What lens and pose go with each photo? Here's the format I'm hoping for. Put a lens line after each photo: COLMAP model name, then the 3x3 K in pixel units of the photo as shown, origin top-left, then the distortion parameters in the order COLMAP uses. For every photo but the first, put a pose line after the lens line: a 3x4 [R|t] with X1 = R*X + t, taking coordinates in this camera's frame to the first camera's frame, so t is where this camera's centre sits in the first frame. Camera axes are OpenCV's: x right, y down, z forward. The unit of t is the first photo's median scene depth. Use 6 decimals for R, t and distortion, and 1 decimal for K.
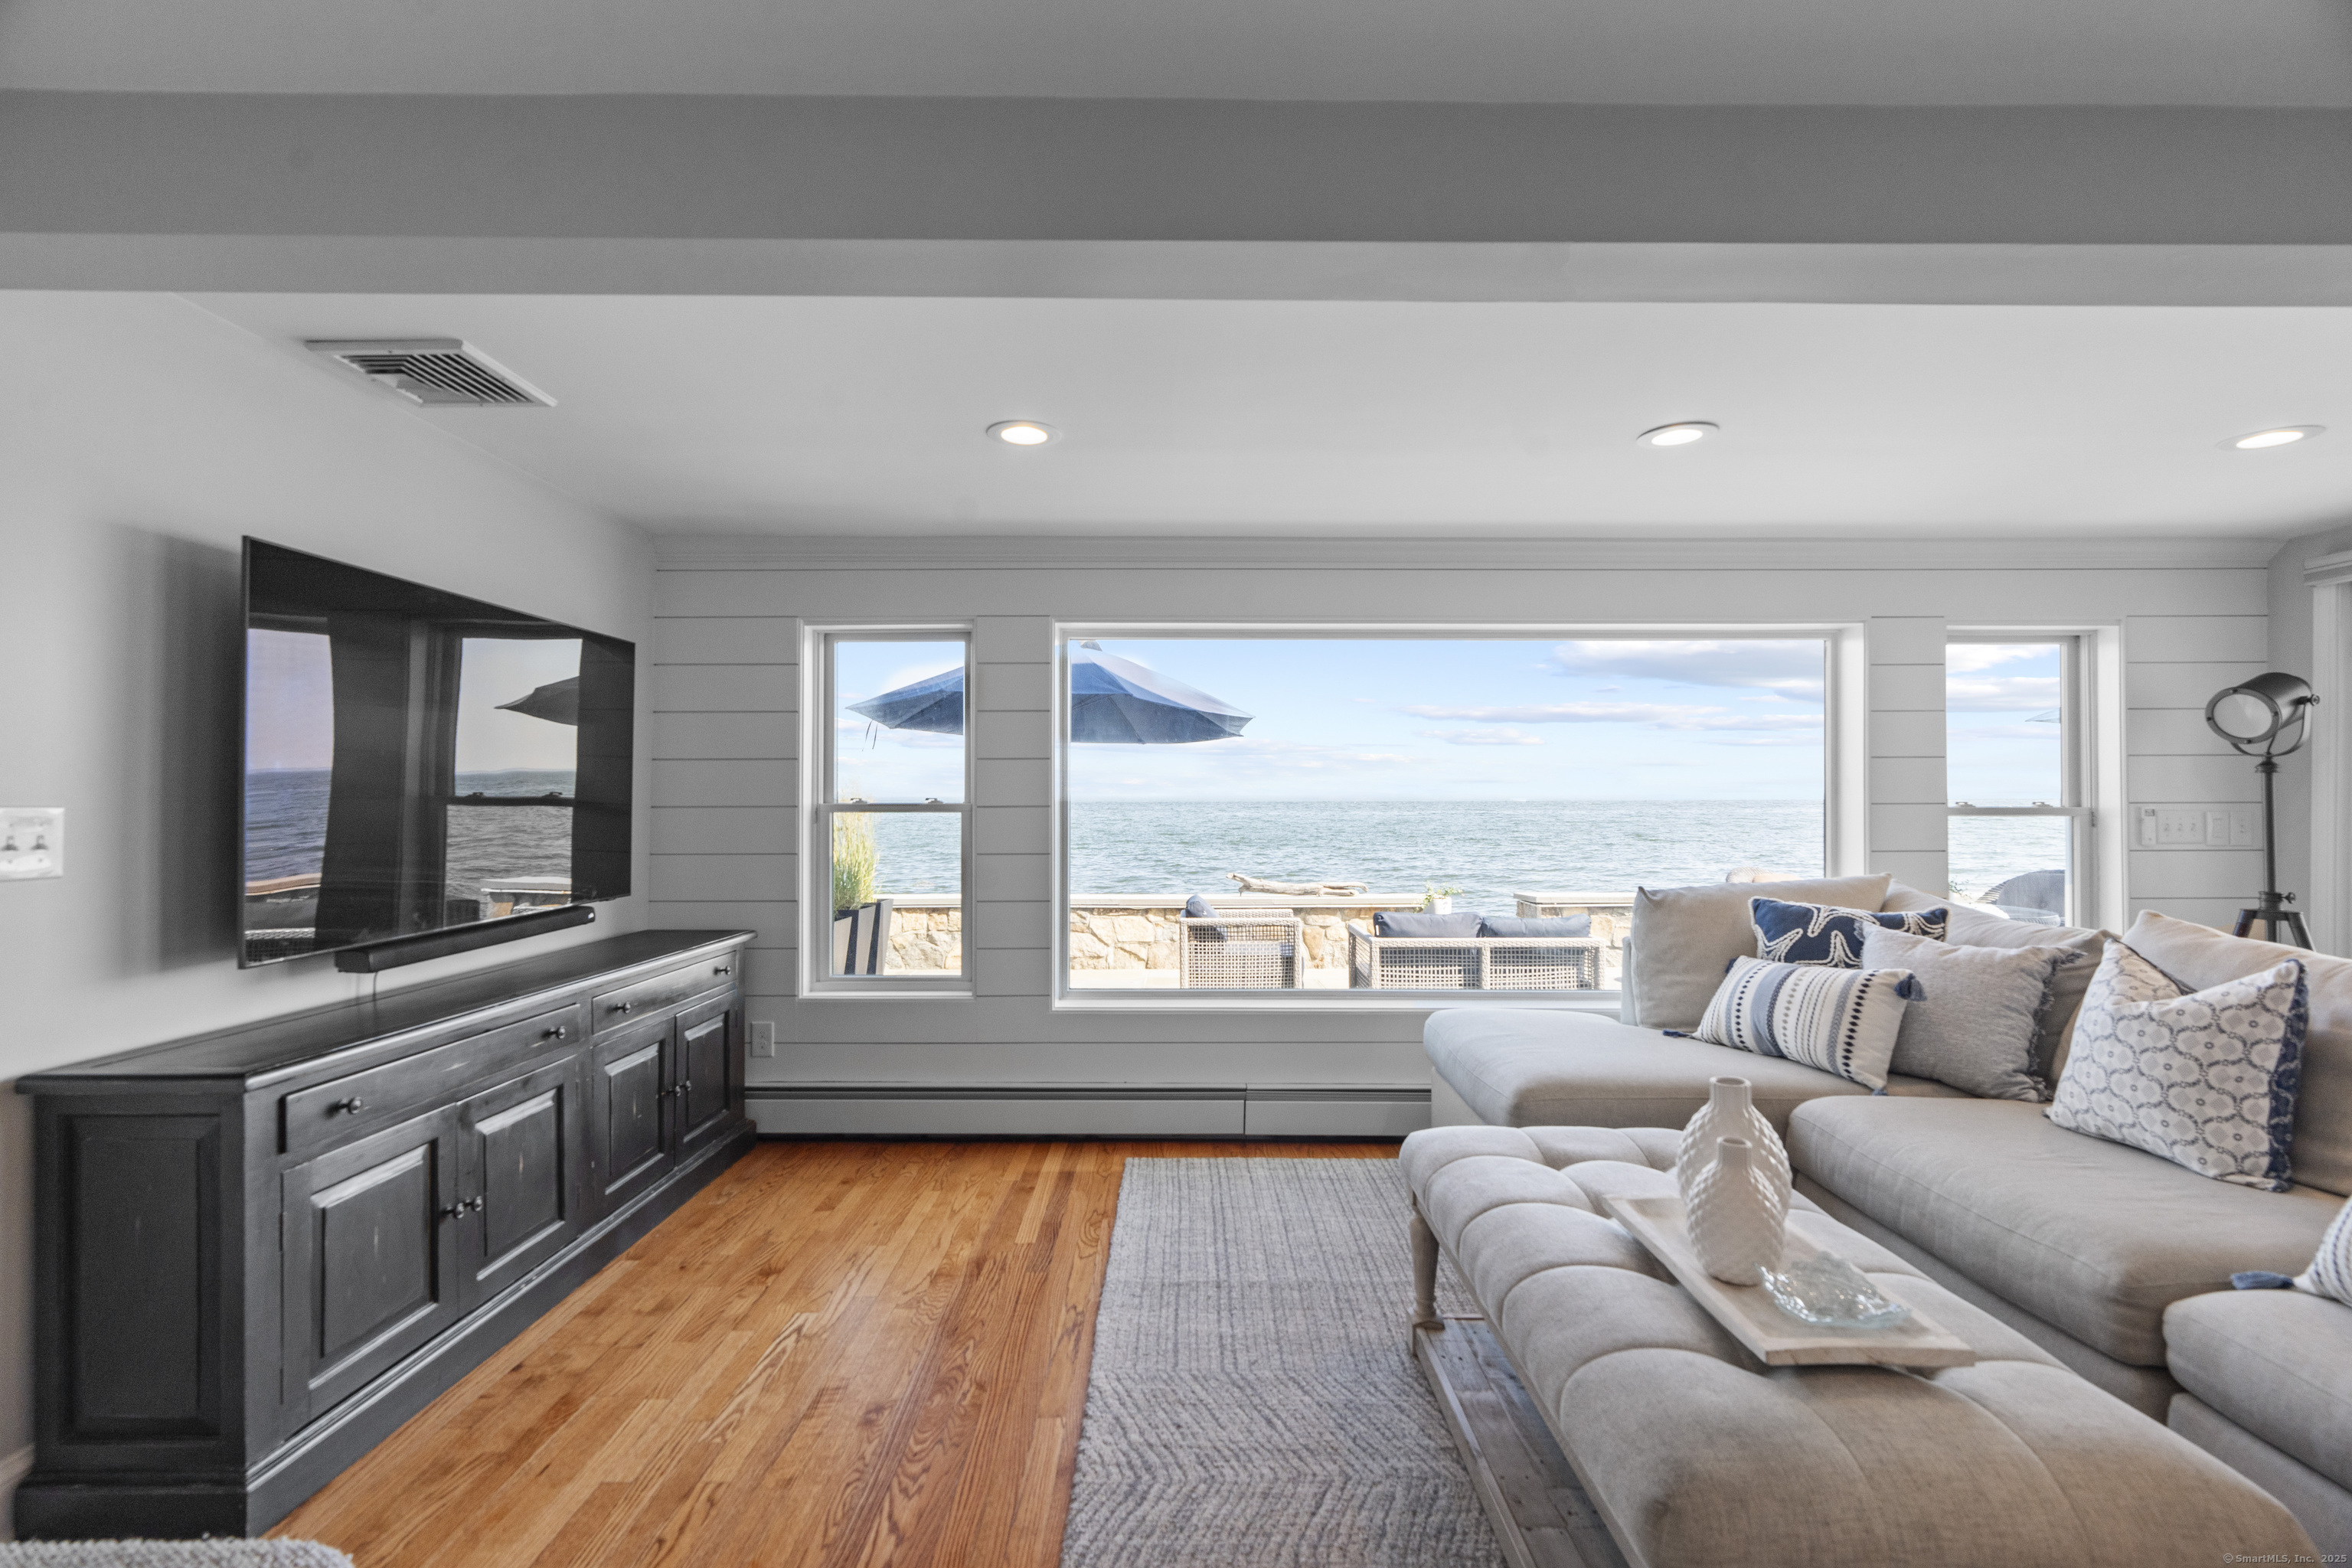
lens RADIAL K [[1059.0, 0, 1173.4], [0, 1059.0, 790.3], [0, 0, 1]] dist [-0.013406, 0.006458]
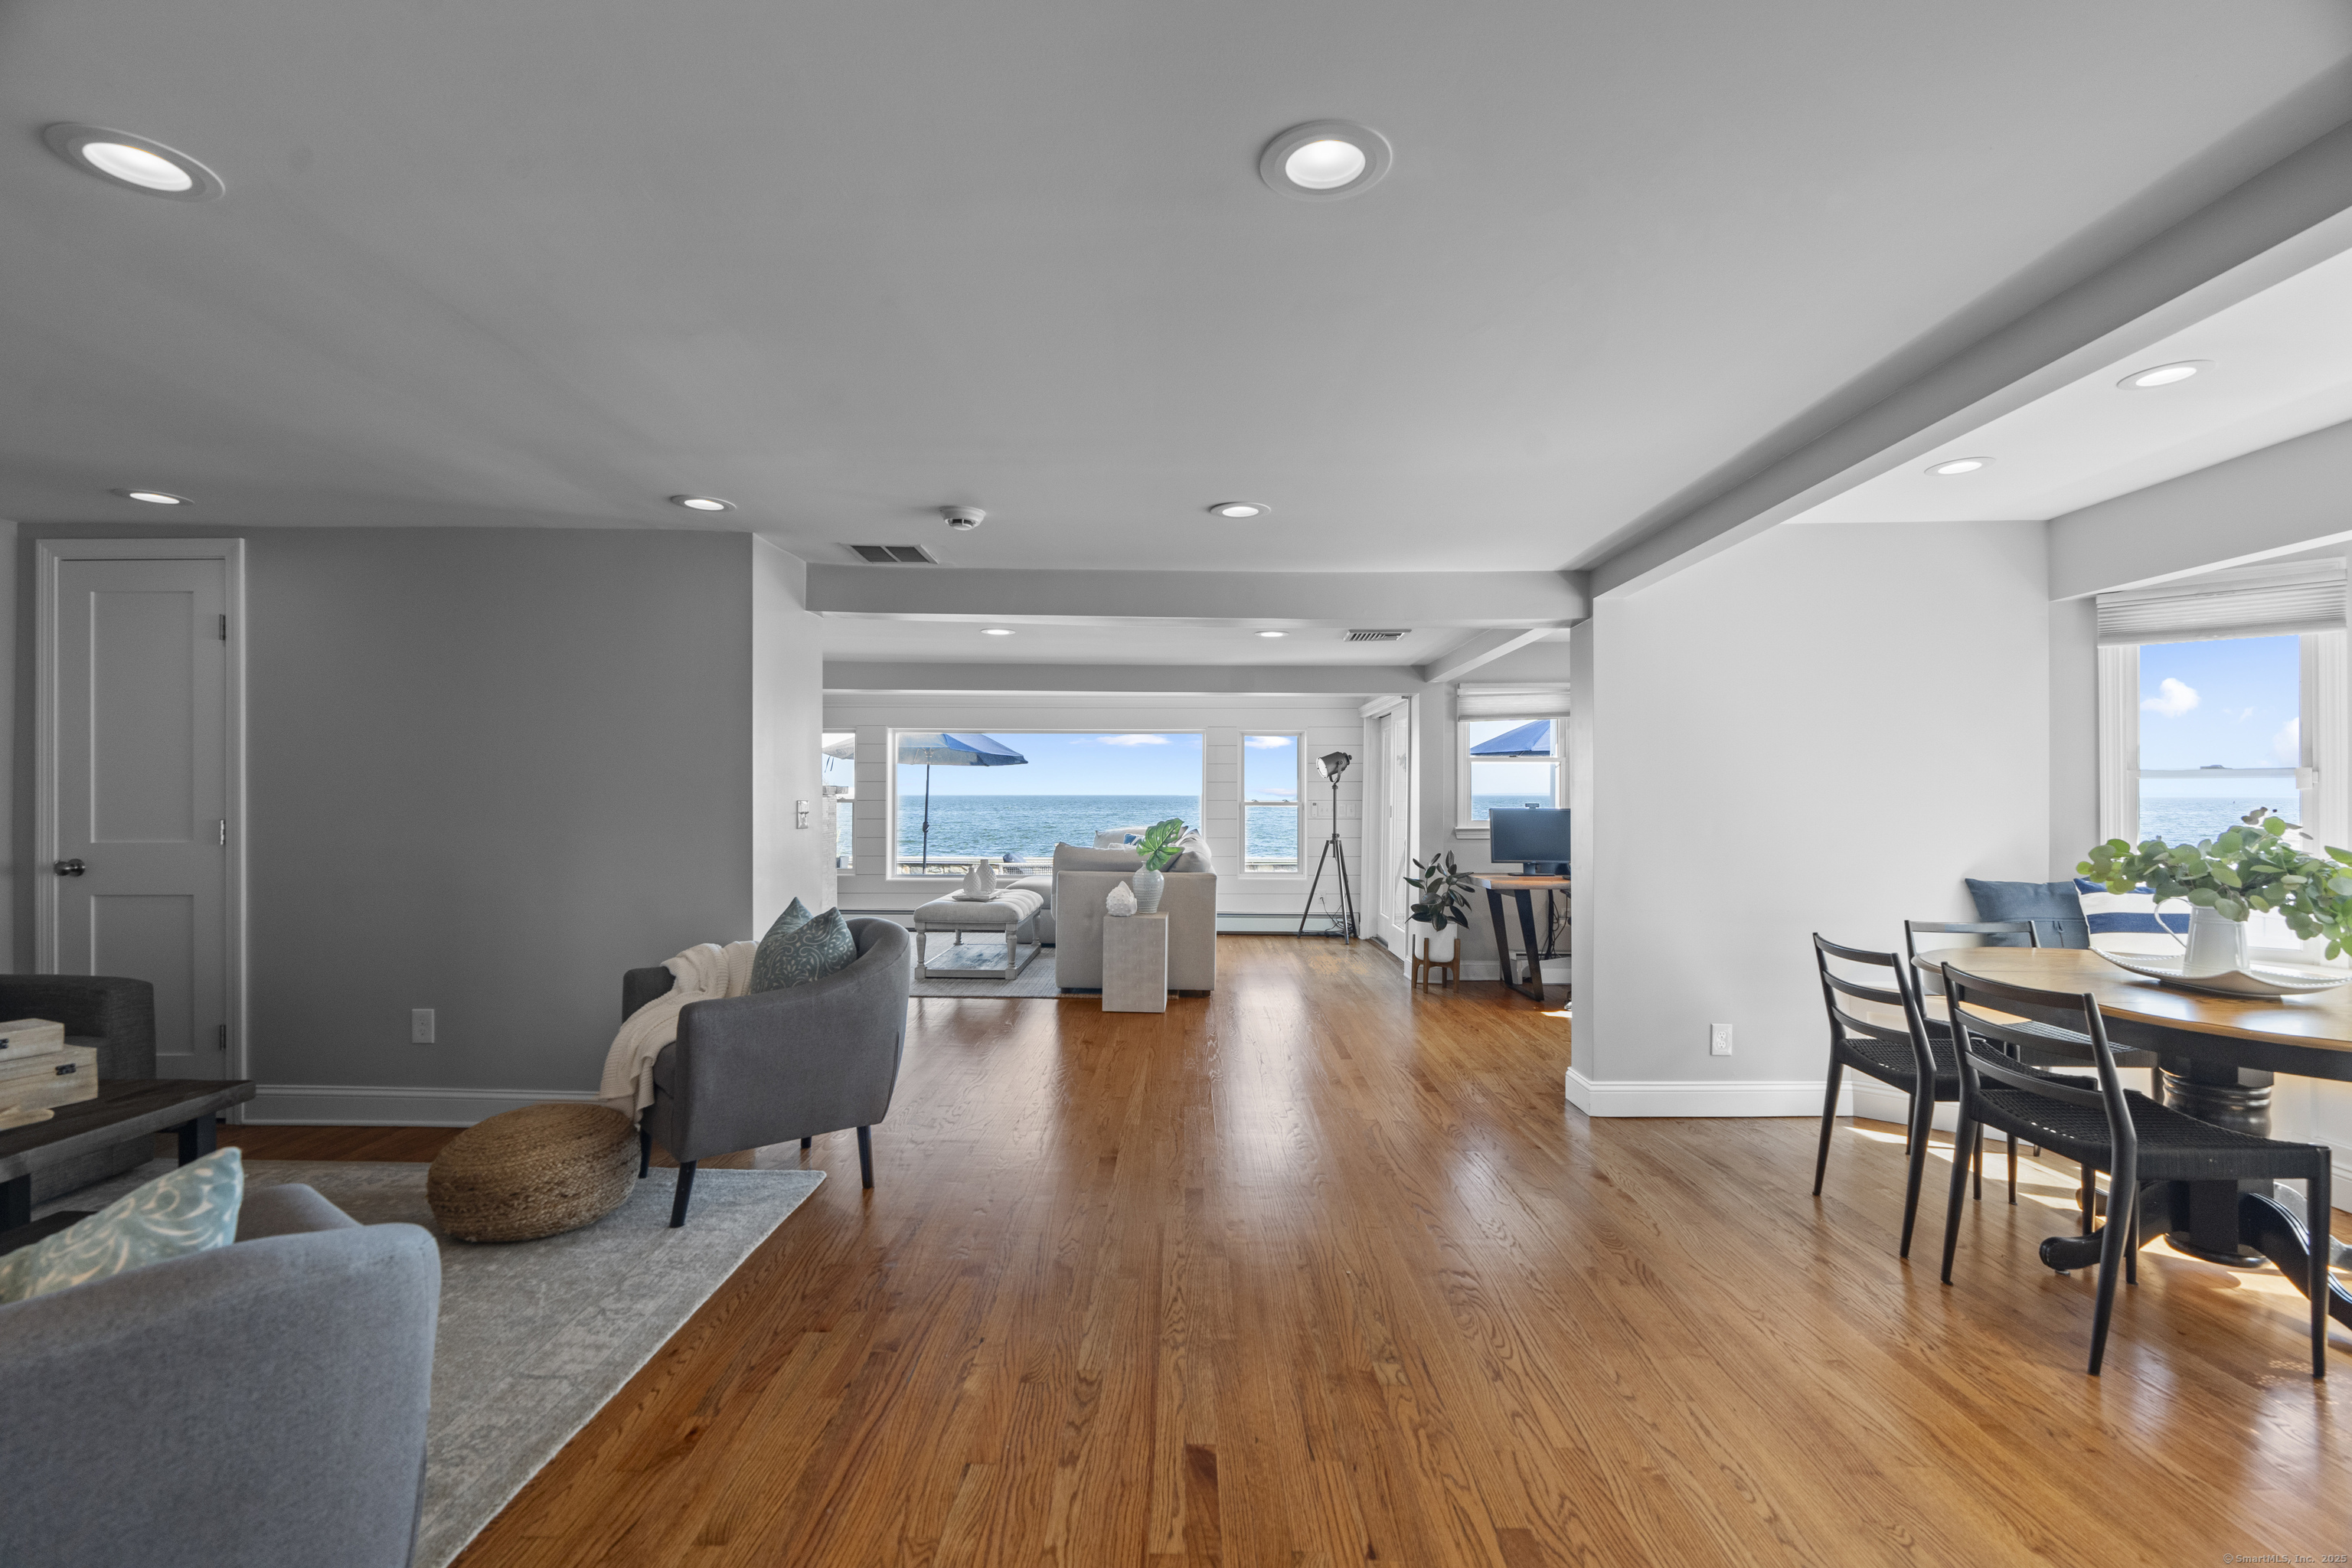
lens RADIAL K [[1059.0, 0, 1173.4], [0, 1059.0, 790.3], [0, 0, 1]] dist [-0.013406, 0.006458]
pose [[0.999974, 0.003443, -0.006378, 0.832741], [-0.003440, 0.999994, 0.000440, -0.015525], [0.006380, -0.000418, 0.999980, -2.148906]]
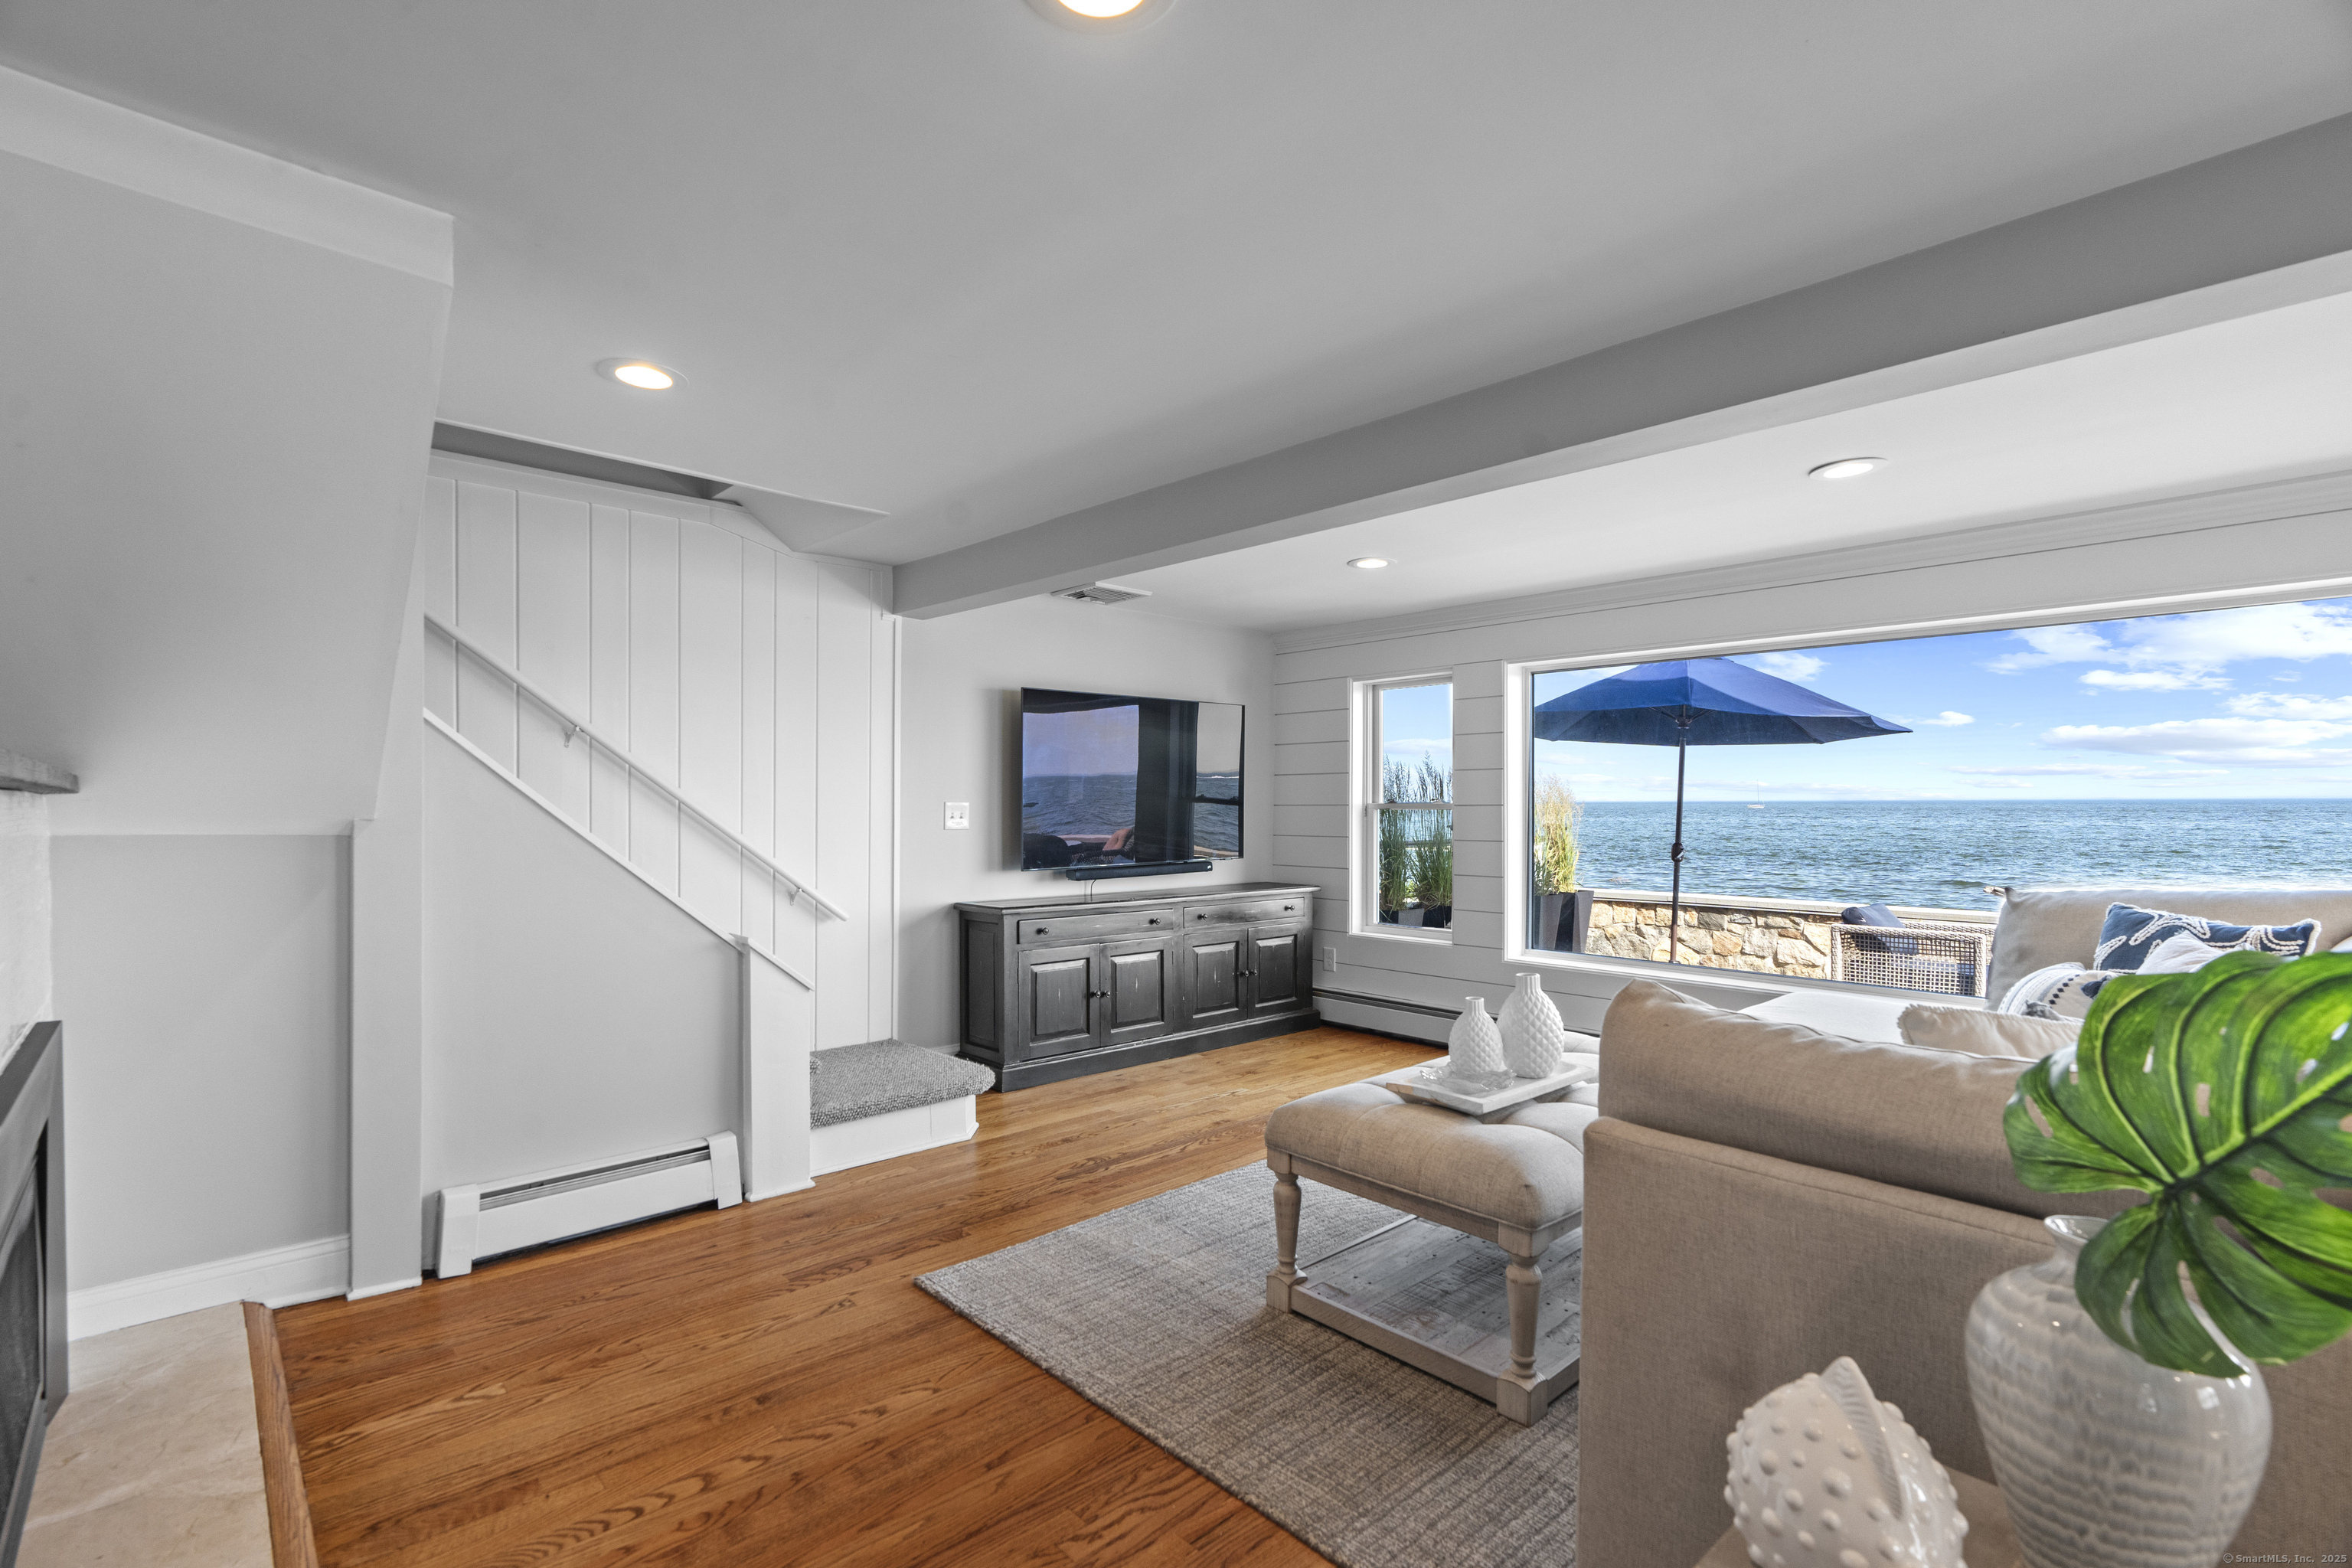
lens RADIAL K [[1070.7, 0, 1166.5], [0, 1070.7, 815.1], [0, 0, 1]] dist [-0.012193, 0.005819]
pose [[0.677714, 0.007598, -0.735287, 0.807828], [0.006196, 0.999852, 0.016043, 0.005610], [0.735300, -0.015428, 0.677566, -0.284226]]
